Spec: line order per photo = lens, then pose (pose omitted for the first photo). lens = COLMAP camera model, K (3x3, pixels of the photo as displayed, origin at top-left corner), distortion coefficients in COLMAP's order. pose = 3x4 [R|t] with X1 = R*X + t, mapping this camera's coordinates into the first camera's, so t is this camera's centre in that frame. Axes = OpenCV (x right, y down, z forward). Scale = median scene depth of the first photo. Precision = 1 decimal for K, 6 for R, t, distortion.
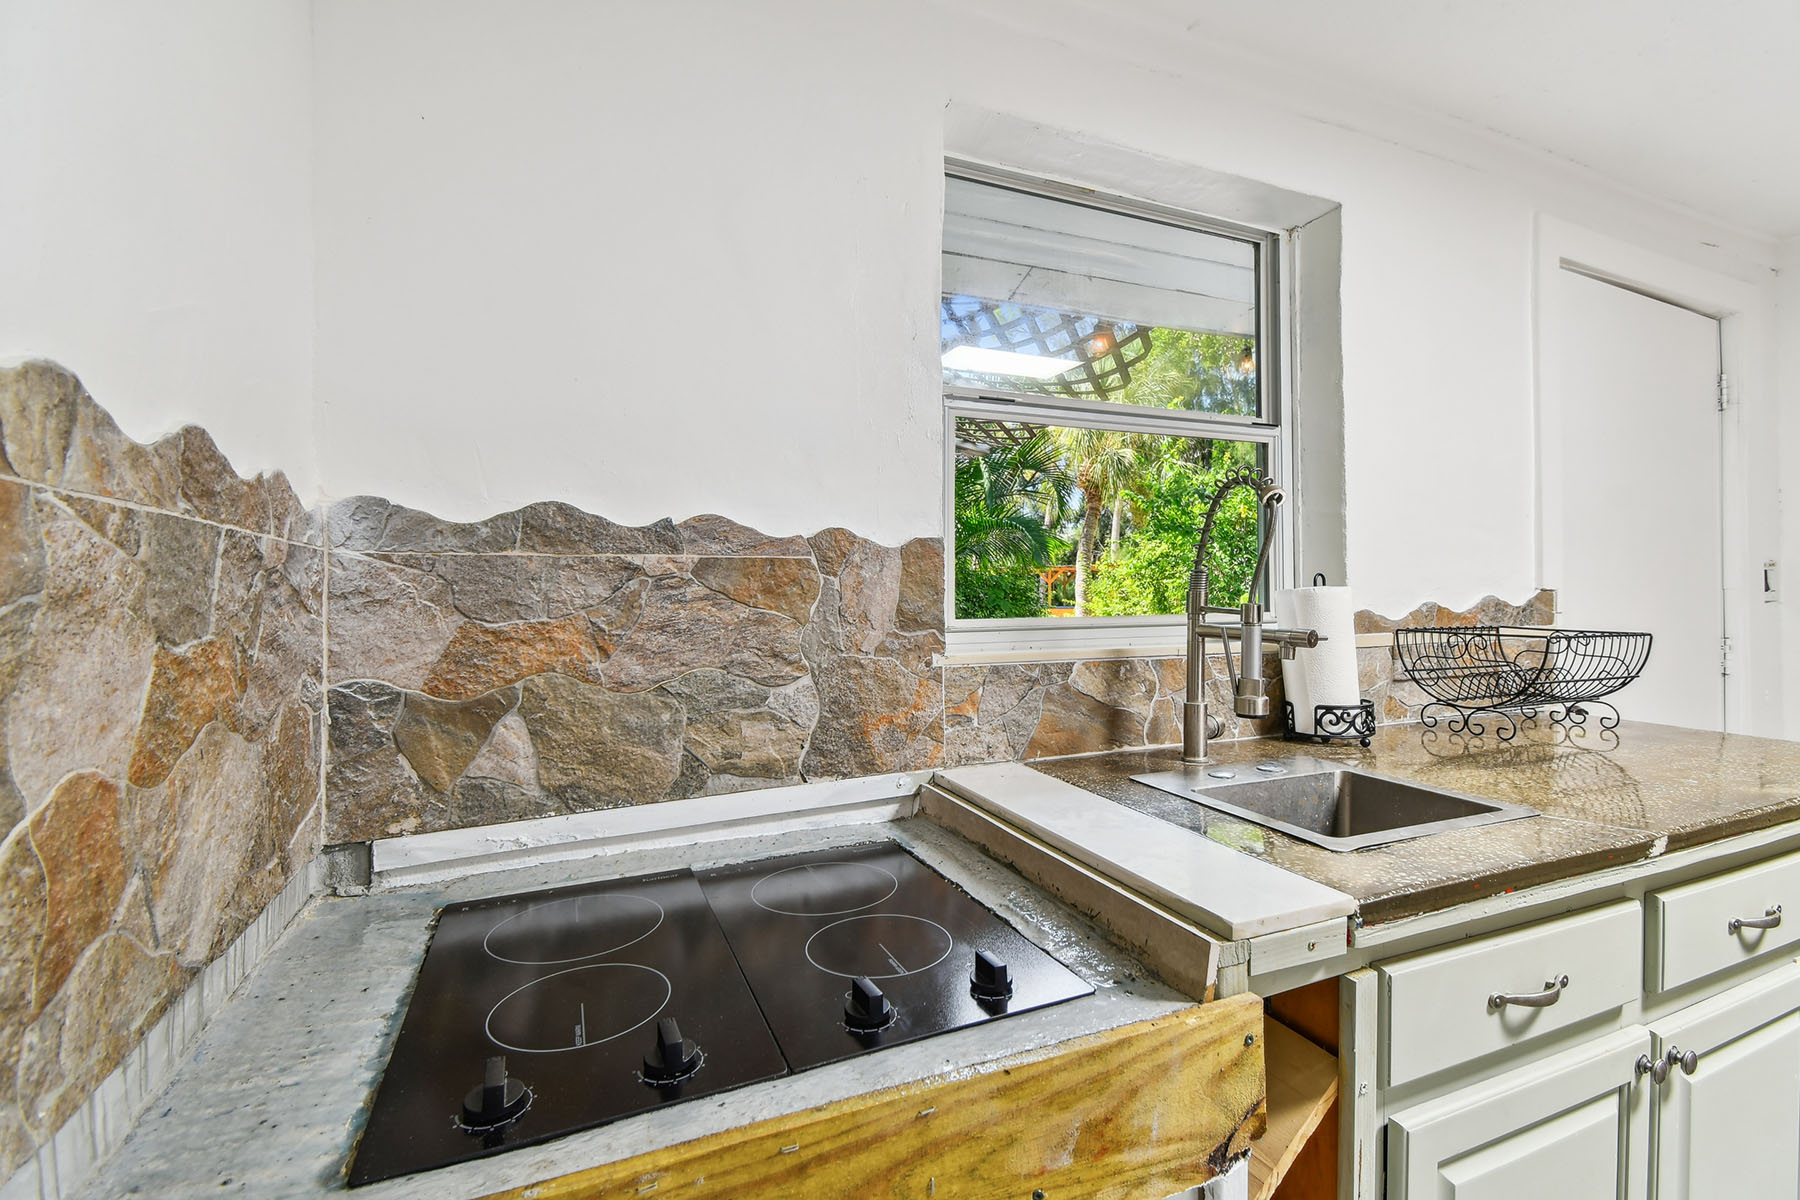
lens RADIAL K [[785.1, 0, 900.0], [0, 785.1, 600.0], [0, 0, 1]] dist [0.000001, -0.000054]
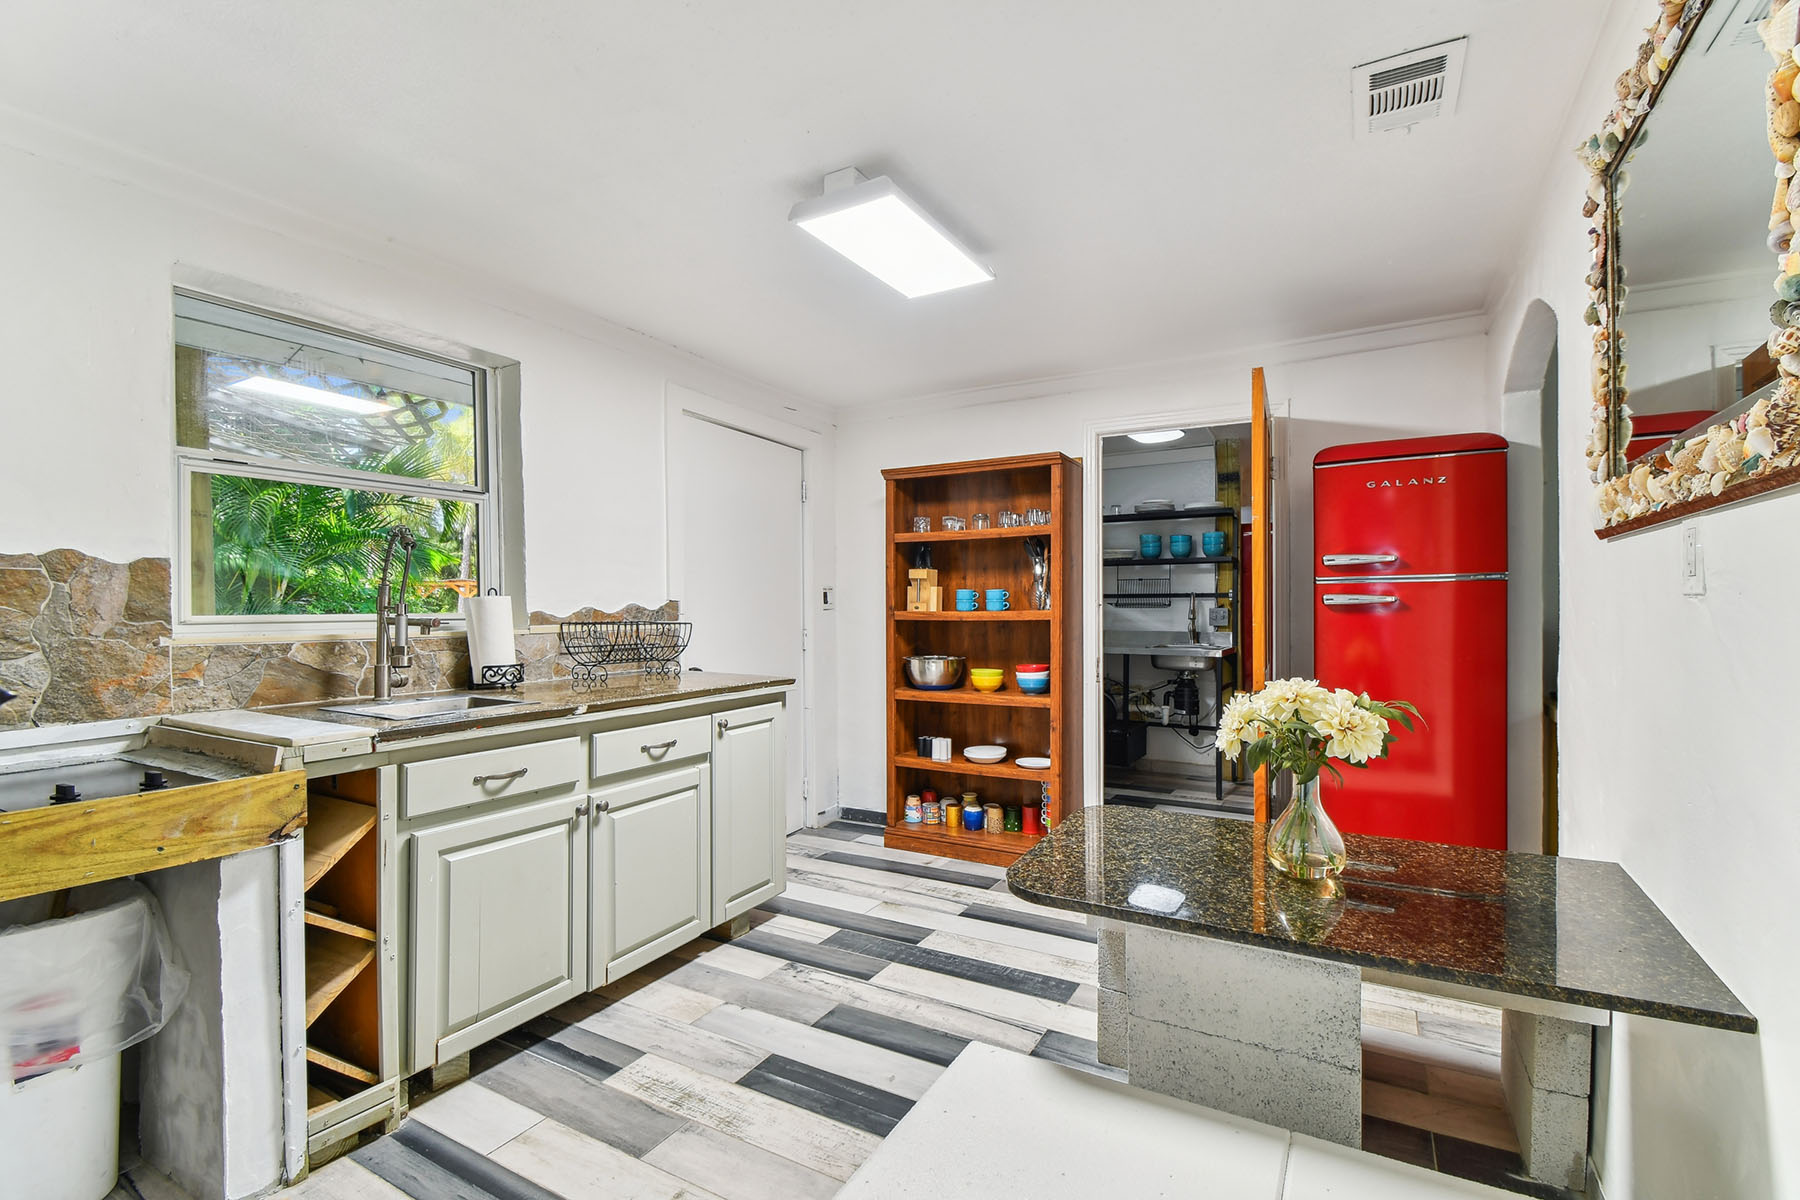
lens RADIAL K [[777.6, 0, 904.8], [0, 777.6, 619.3], [0, 0, 1]] dist [0.011577, -0.016770]
pose [[0.771913, -0.006070, 0.635699, 0.199278], [0.003731, 0.999980, 0.005018, 0.033912], [-0.635717, -0.001501, 0.771921, -1.018935]]
